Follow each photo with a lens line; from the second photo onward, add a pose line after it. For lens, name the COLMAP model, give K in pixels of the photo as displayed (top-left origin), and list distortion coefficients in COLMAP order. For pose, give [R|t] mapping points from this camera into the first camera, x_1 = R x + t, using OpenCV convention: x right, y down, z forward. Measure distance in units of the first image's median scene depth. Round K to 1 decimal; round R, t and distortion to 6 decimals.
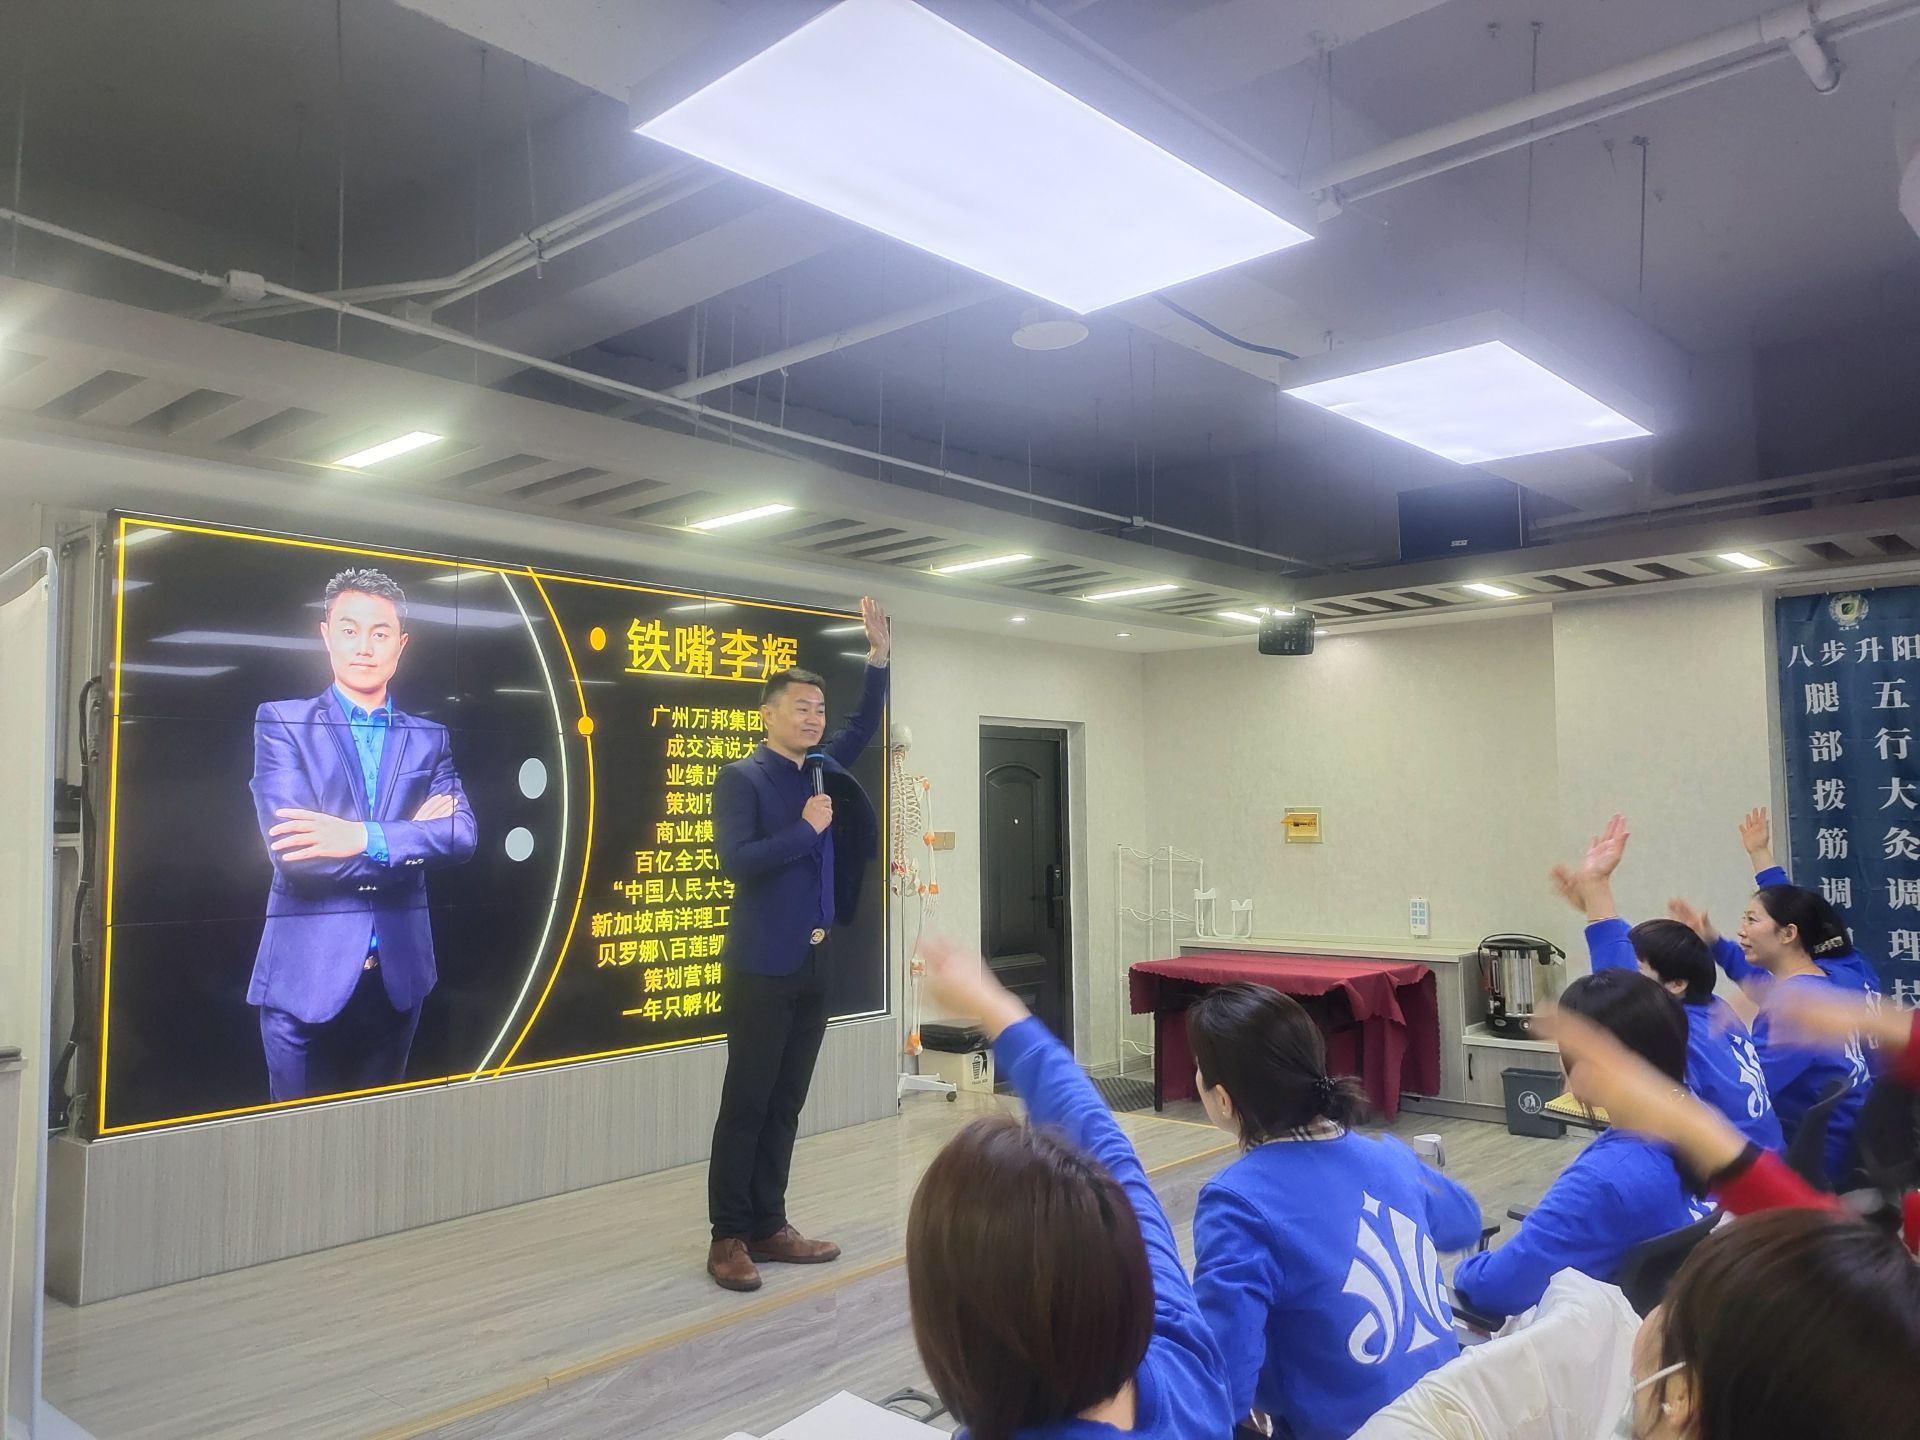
lens RADIAL K [[1438.8, 0, 979.7], [0, 1438.8, 714.8], [0, 0, 1]] dist [0.063397, -0.058627]
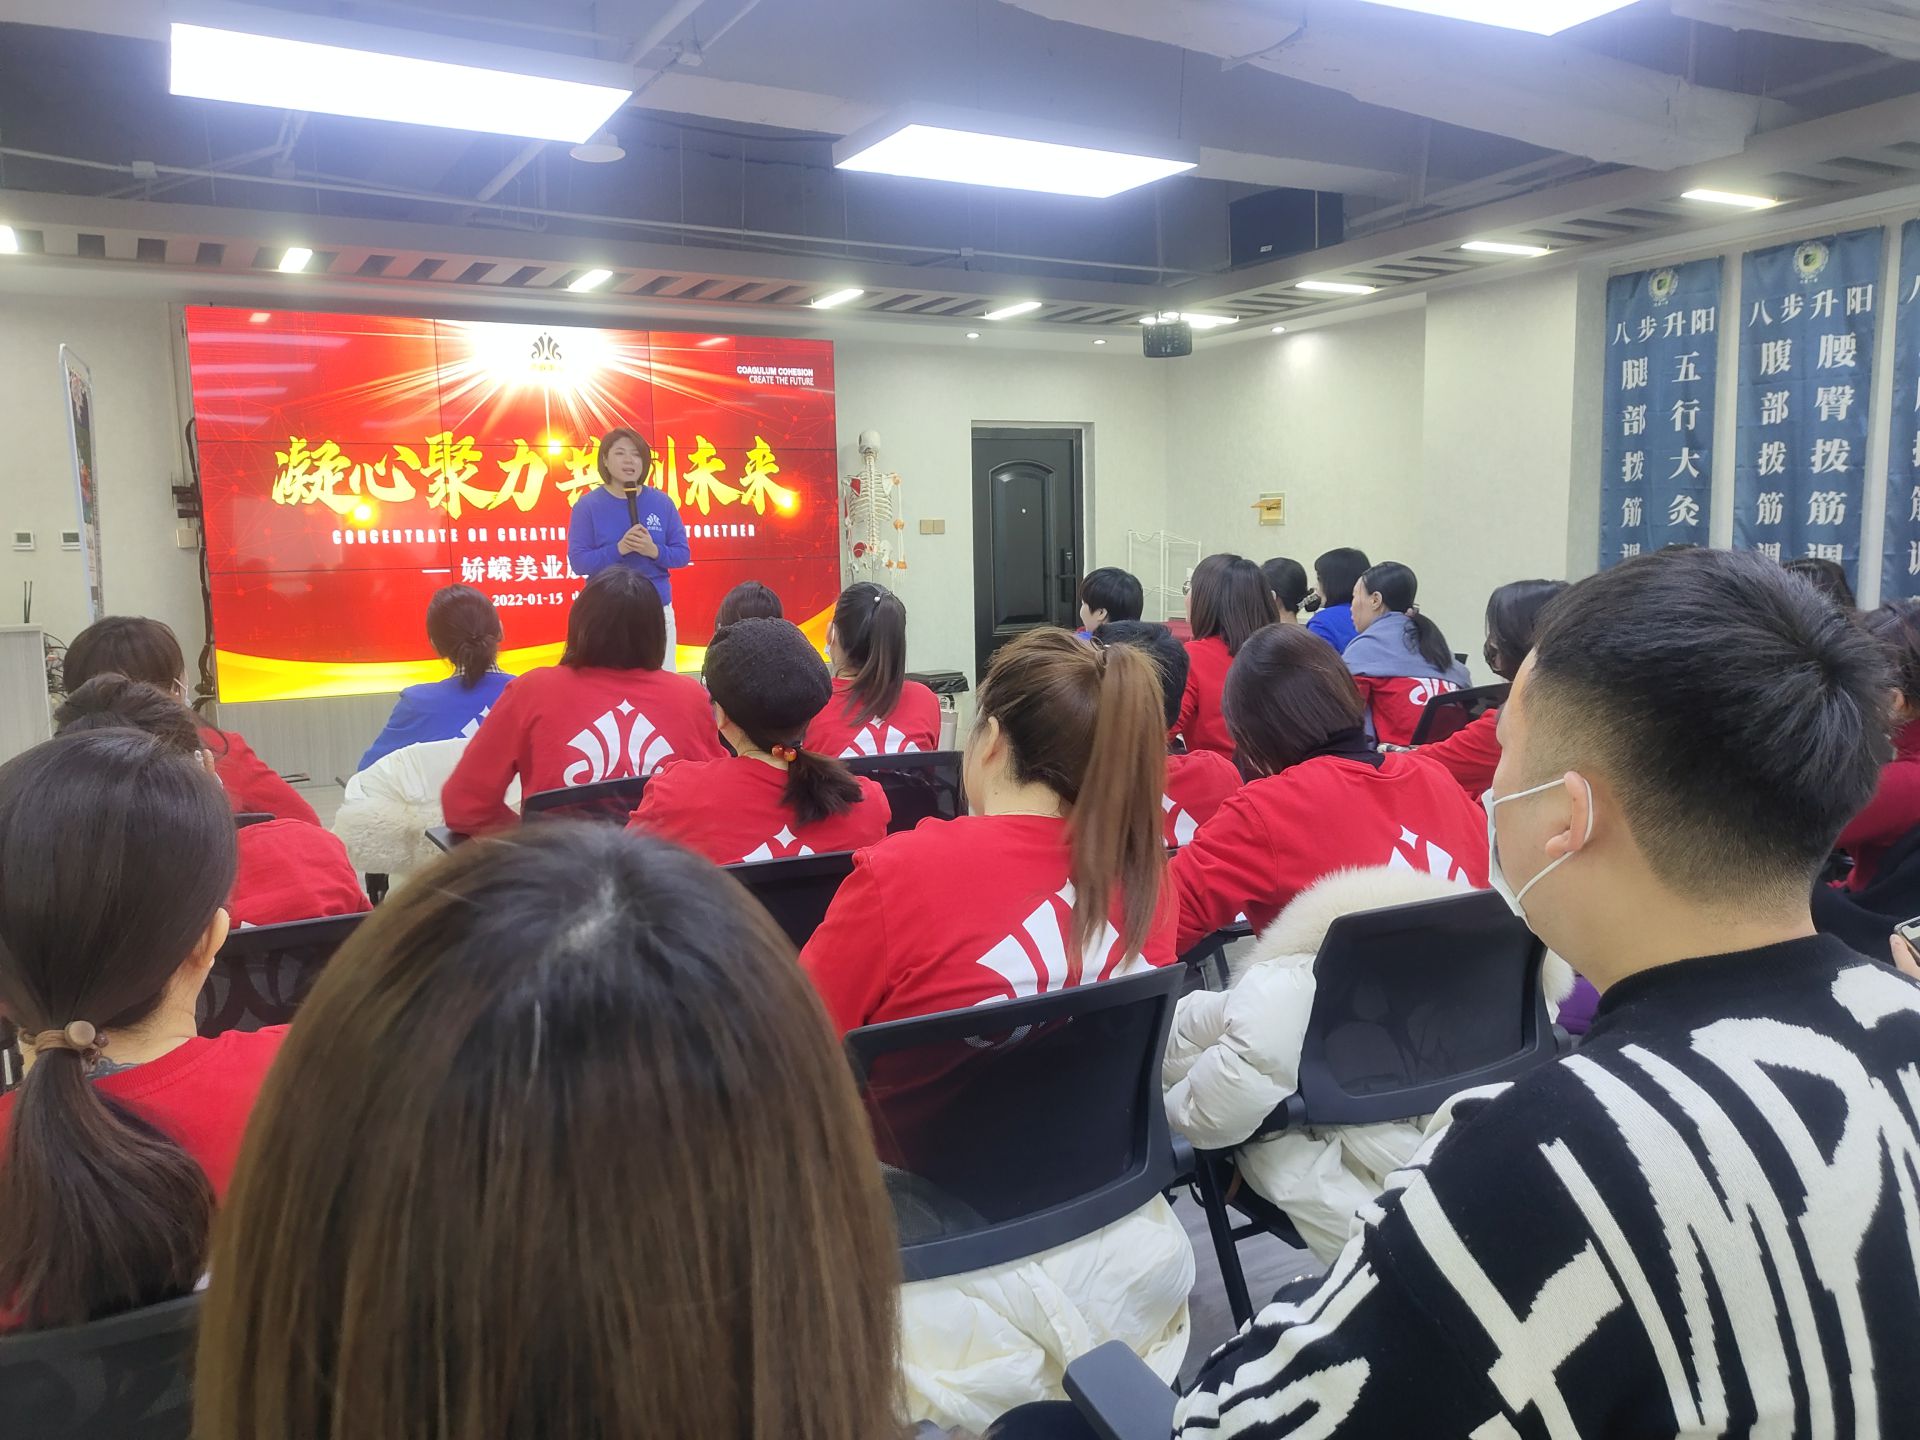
lens RADIAL K [[1438.8, 0, 979.7], [0, 1438.8, 714.8], [0, 0, 1]] dist [0.063397, -0.058627]
pose [[0.951564, 0.026623, -0.306294, 0.457244], [0.035536, 0.980043, 0.195585, 0.007523], [0.305389, -0.196996, 0.931628, -0.179453]]
